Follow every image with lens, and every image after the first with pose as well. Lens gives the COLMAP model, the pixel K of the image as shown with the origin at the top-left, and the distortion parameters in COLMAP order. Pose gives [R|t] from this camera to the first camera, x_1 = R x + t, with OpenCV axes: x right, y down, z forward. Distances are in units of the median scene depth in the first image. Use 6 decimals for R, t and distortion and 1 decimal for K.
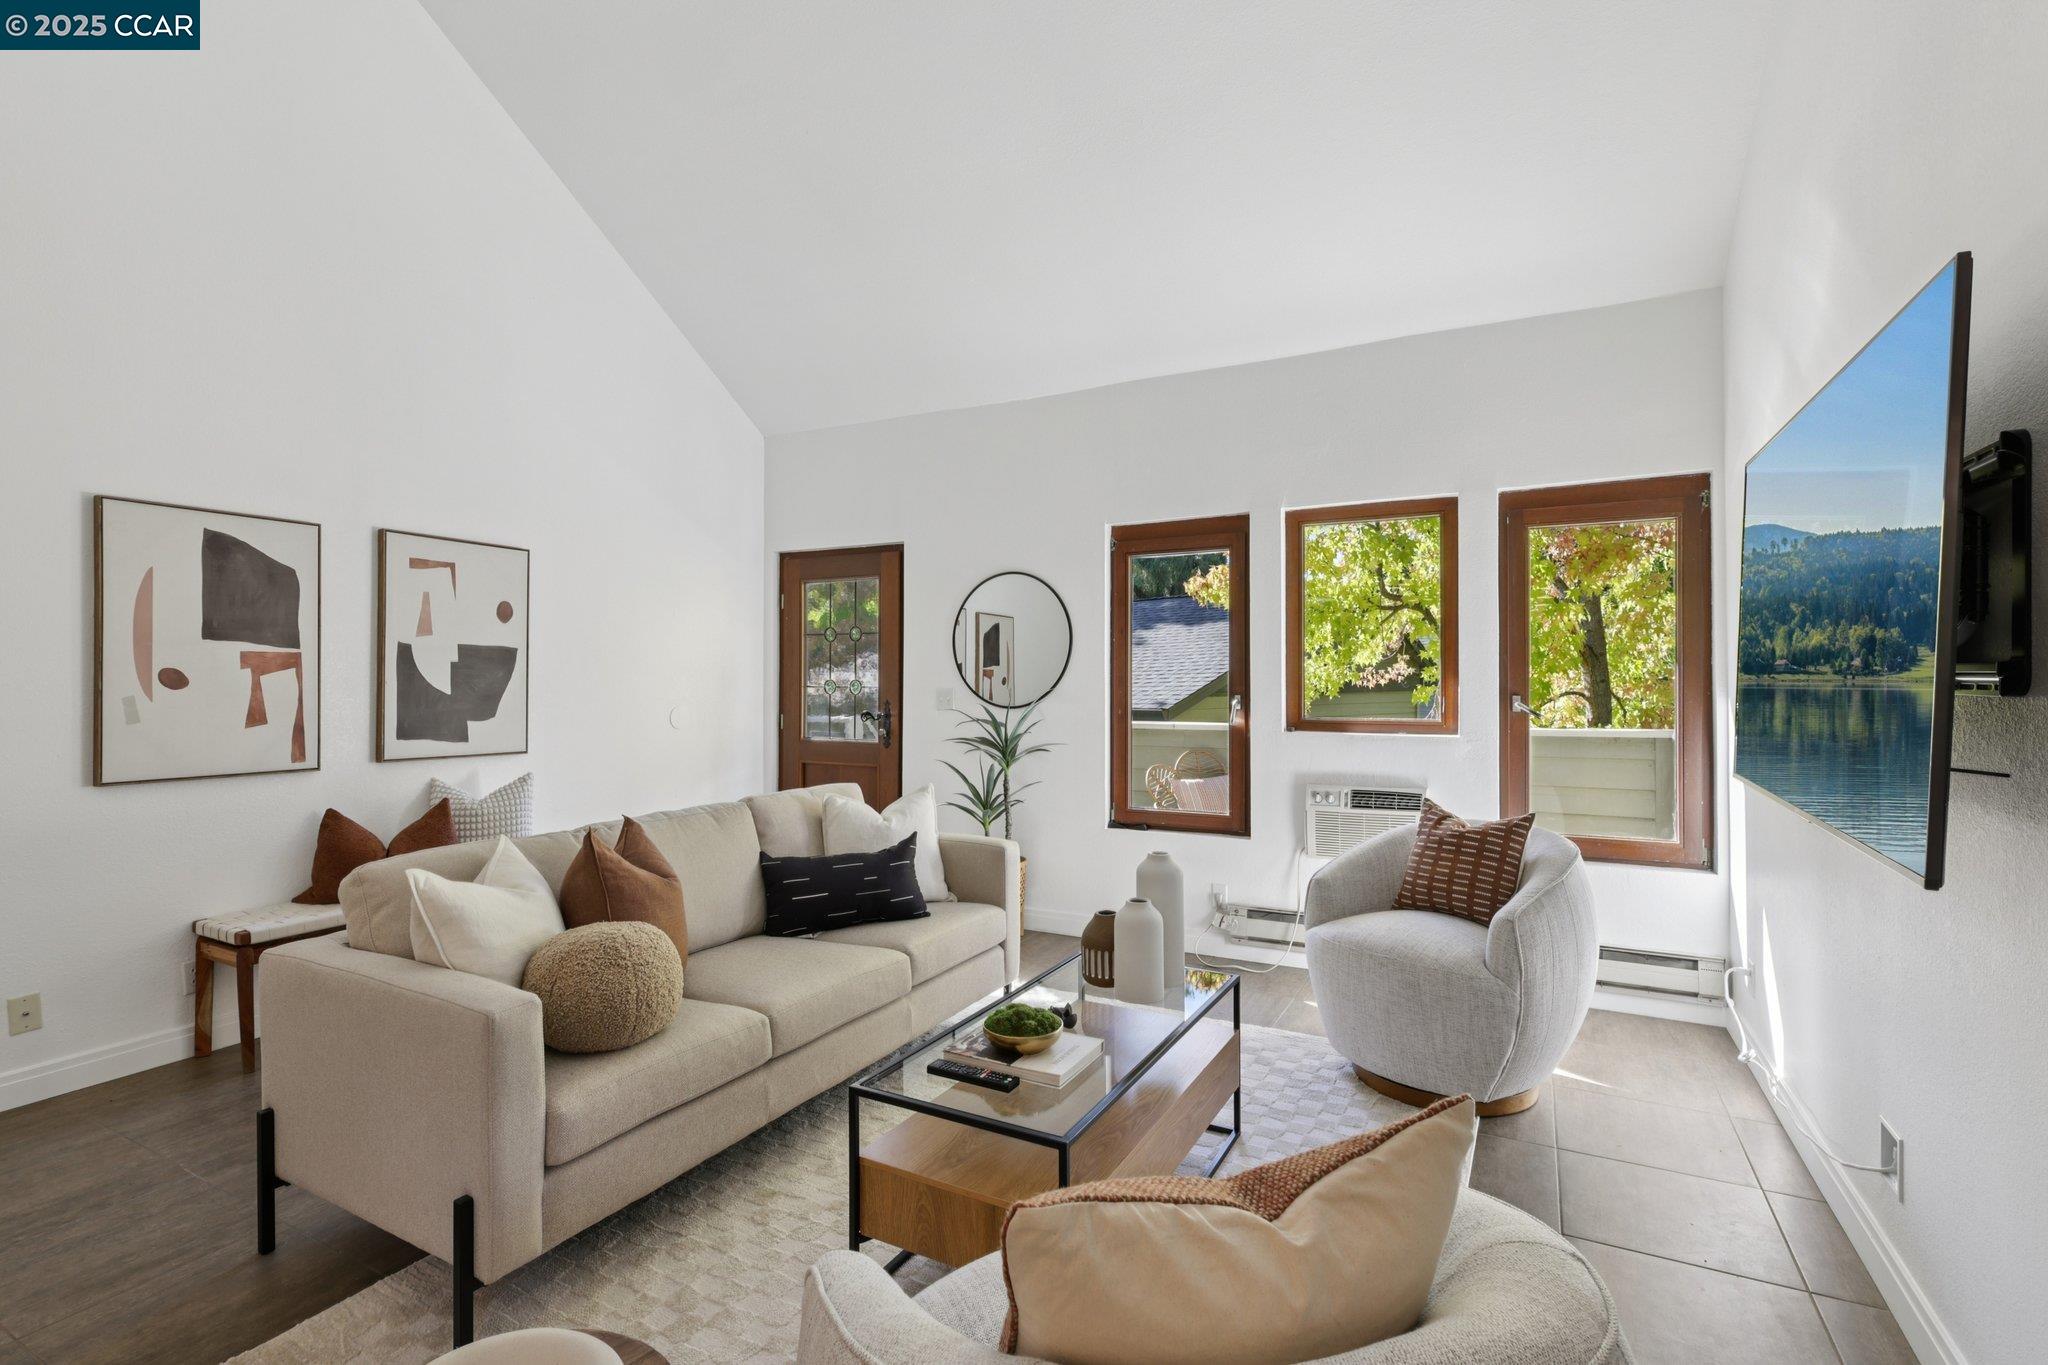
lens RADIAL K [[951.8, 0, 1022.1], [0, 951.8, 681.4], [0, 0, 1]] dist [0.003199, -0.000724]
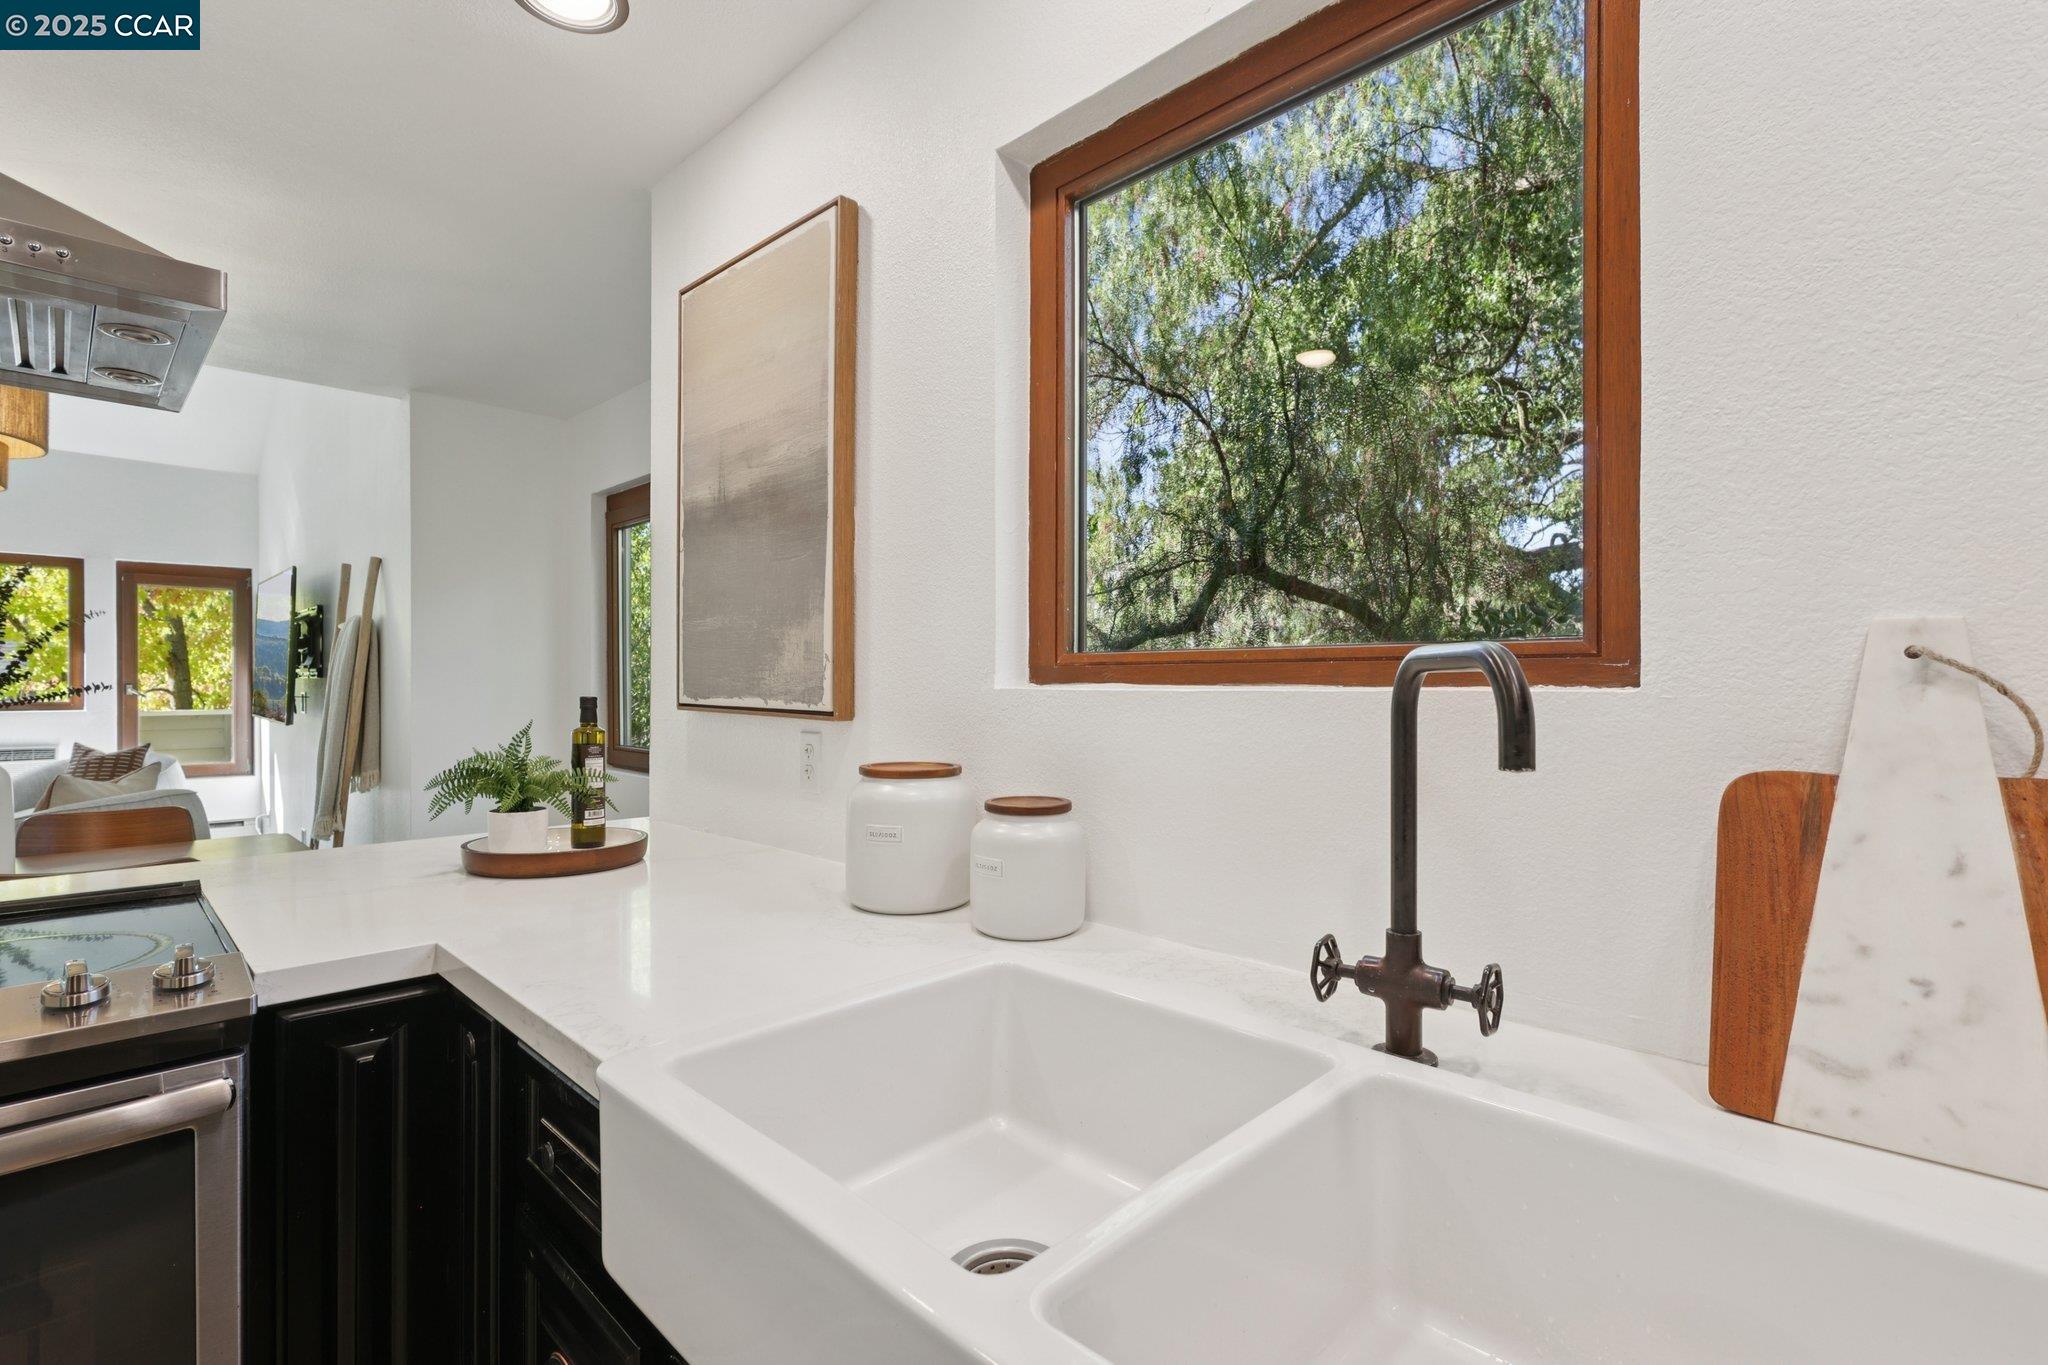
lens RADIAL K [[951.8, 0, 1020.9], [0, 951.8, 690.8], [0, 0, 1]] dist [0.003199, -0.000724]
pose [[0.295984, -0.003692, 0.955186, -0.568022], [0.000330, 0.999993, 0.003763, 0.018656], [-0.955193, -0.000798, 0.295983, -0.910855]]
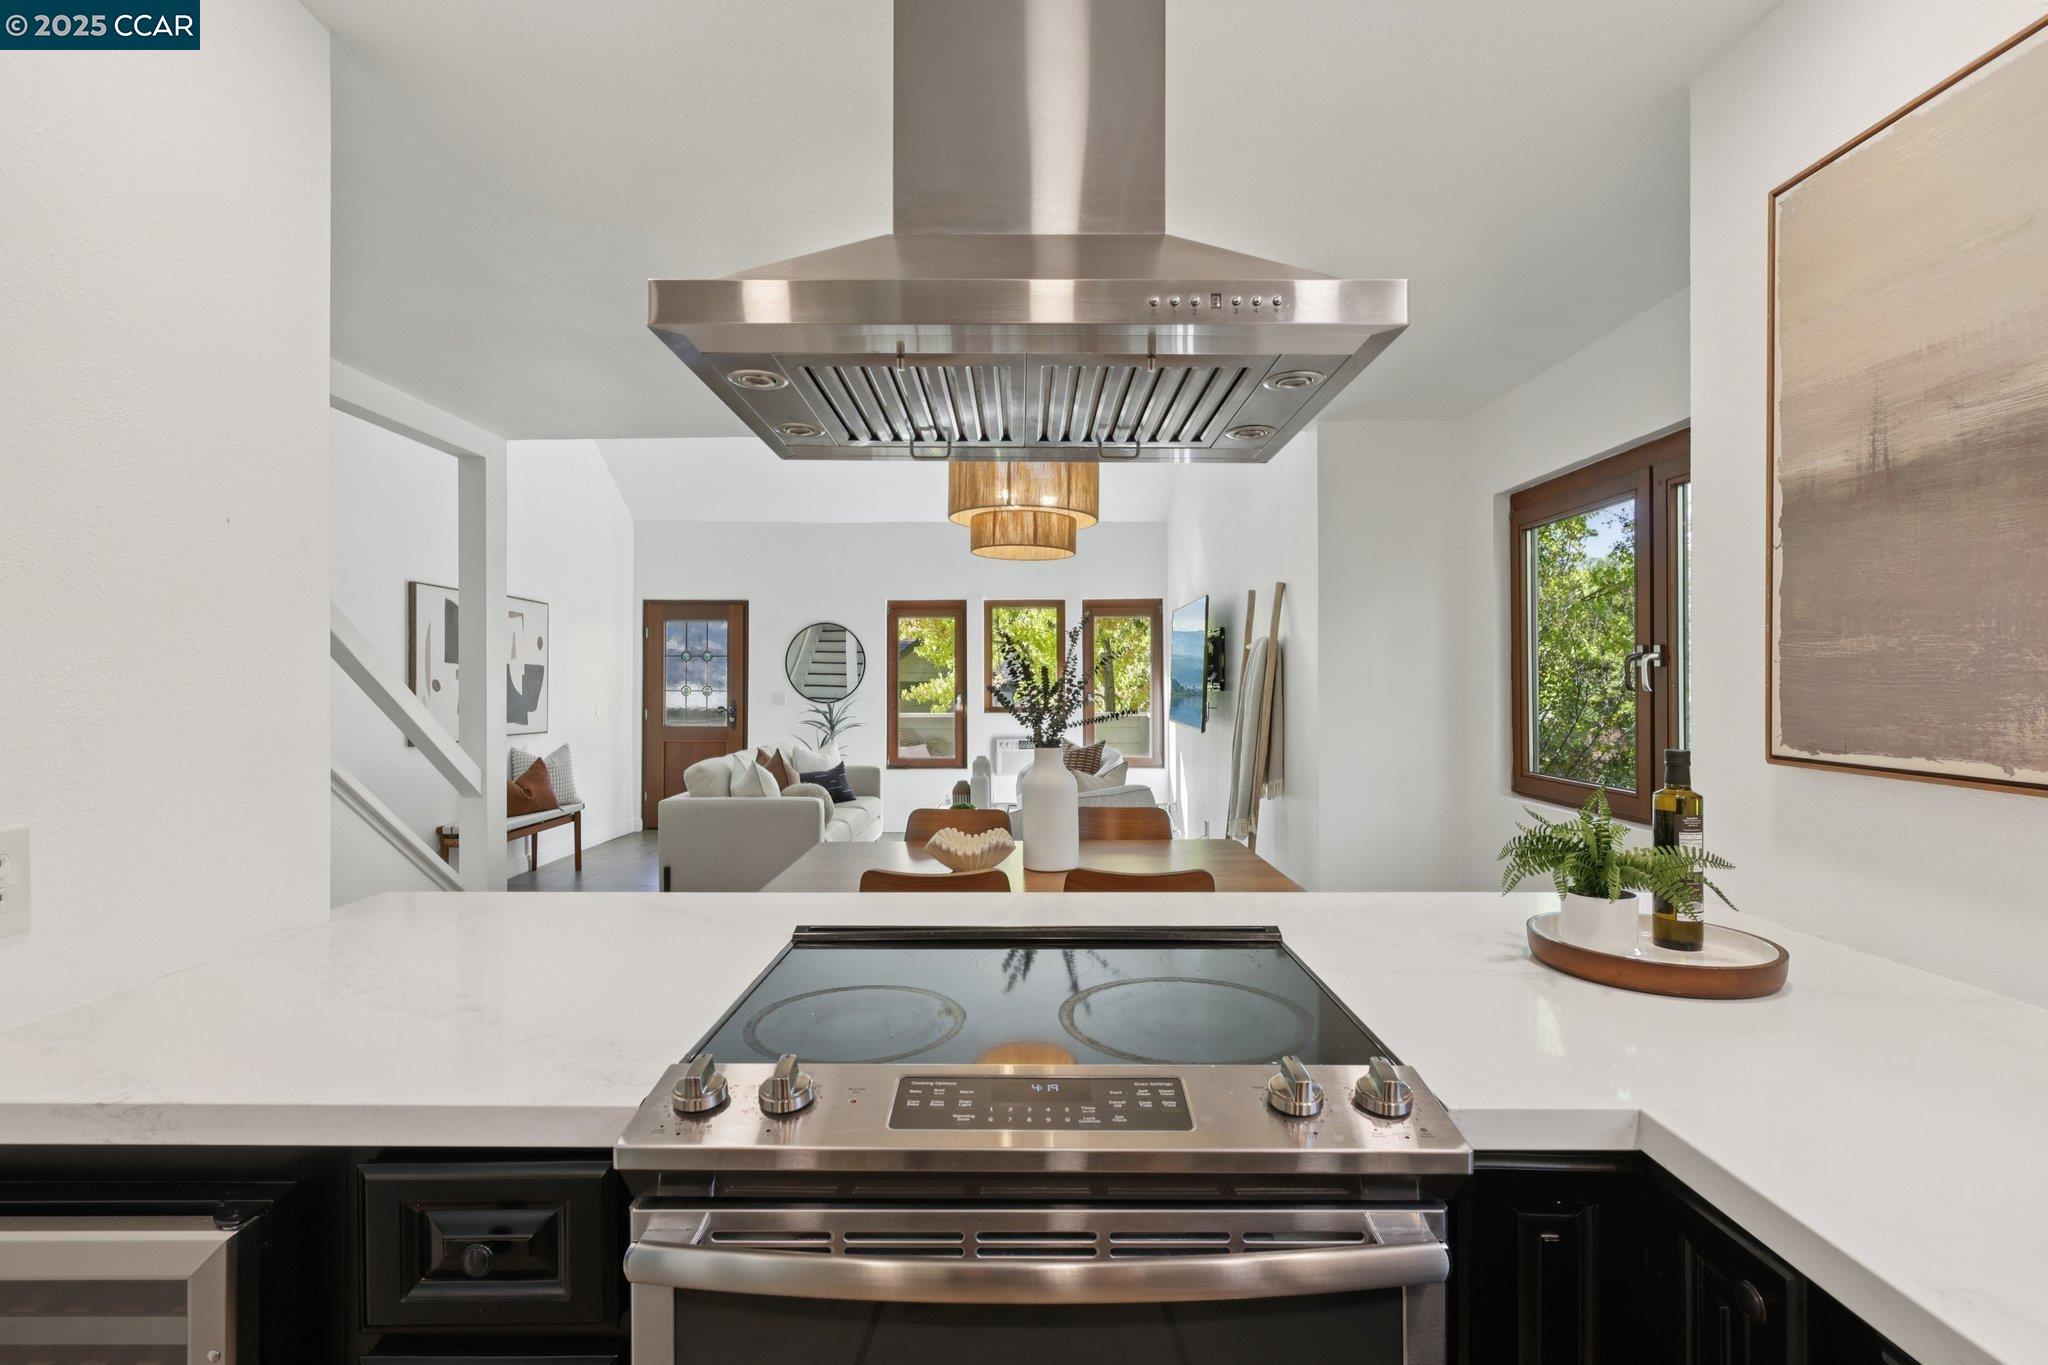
lens RADIAL K [[951.8, 0, 1029.4], [0, 951.8, 690.6], [0, 0, 1]] dist [0.003199, -0.000724]
pose [[0.884868, -0.000850, 0.465842, -0.566715], [-0.000085, 0.999998, 0.001986, 0.002533], [-0.465843, -0.001797, 0.884866, -0.790826]]
